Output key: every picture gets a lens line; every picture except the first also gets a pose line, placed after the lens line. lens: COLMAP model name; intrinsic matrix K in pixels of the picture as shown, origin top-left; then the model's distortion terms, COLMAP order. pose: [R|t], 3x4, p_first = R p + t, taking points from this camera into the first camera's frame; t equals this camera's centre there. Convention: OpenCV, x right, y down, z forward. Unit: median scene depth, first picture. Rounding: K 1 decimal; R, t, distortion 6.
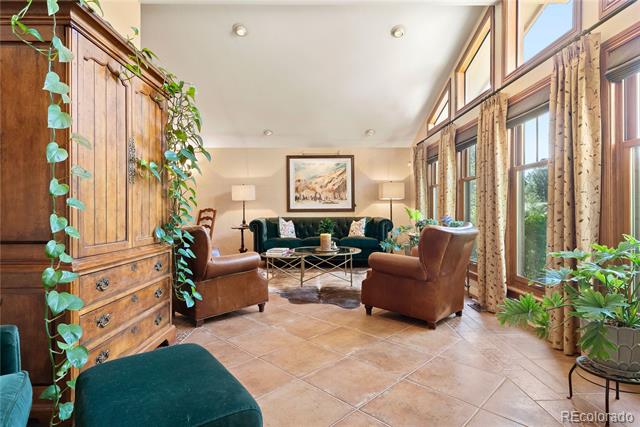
lens RADIAL K [[329.4, 0, 320.0], [0, 329.4, 213.5], [0, 0, 1]] dist [0.005297, 0.000663]
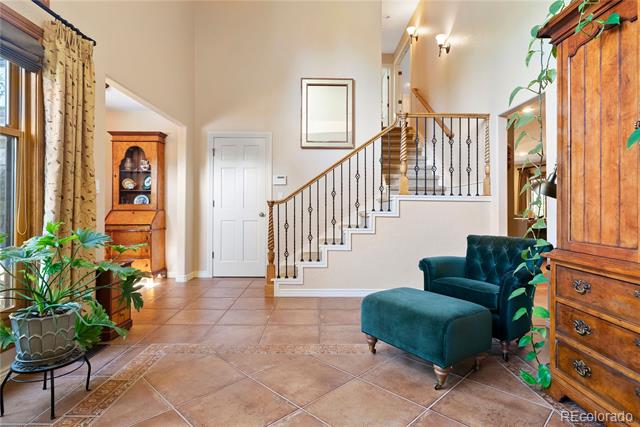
lens RADIAL K [[340.1, 0, 320.7], [0, 340.1, 204.1], [0, 0, 1]] dist [0.000629, 0.000060]
pose [[-0.999984, -0.005619, -0.000531, 0.014372], [-0.005616, 0.999961, -0.006871, -0.000321], [0.000569, -0.006868, -0.999976, 0.492822]]
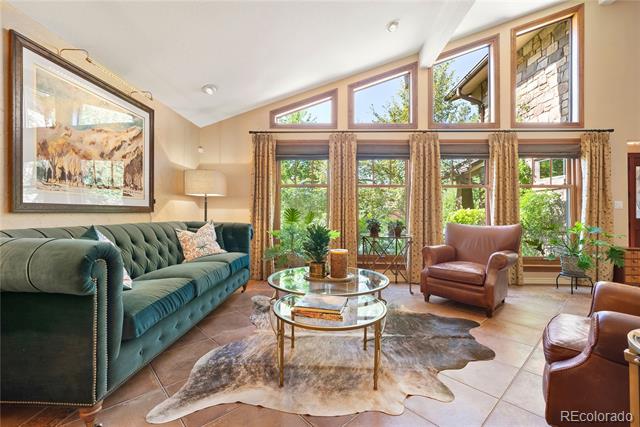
lens RADIAL K [[279.6, 0, 320.0], [0, 279.6, 213.5], [0, 0, 1]] dist [-0.001560, -0.000257]
pose [[0.056557, 0.002863, 0.998395, -0.346183], [0.001105, 0.999995, -0.002930, -0.002838], [-0.998399, 0.001269, 0.056554, 0.695099]]
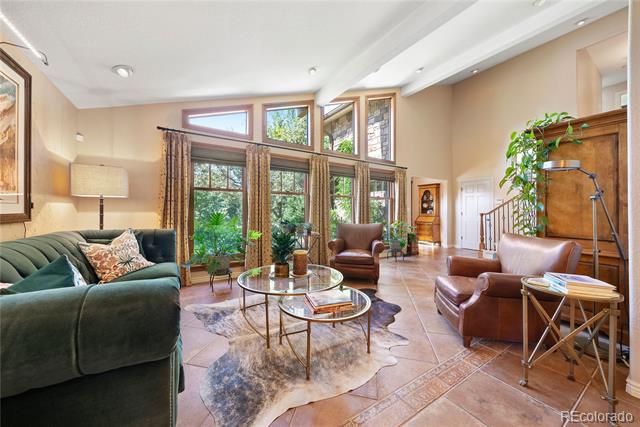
lens RADIAL K [[231.9, 0, 320.7], [0, 231.9, 212.1], [0, 0, 1]] dist [-0.007798, 0.000069]
pose [[-0.523453, -0.008920, 0.852008, -0.305064], [-0.002029, 0.999955, 0.009223, -0.020253], [-0.852052, 0.003100, -0.523448, 0.849041]]
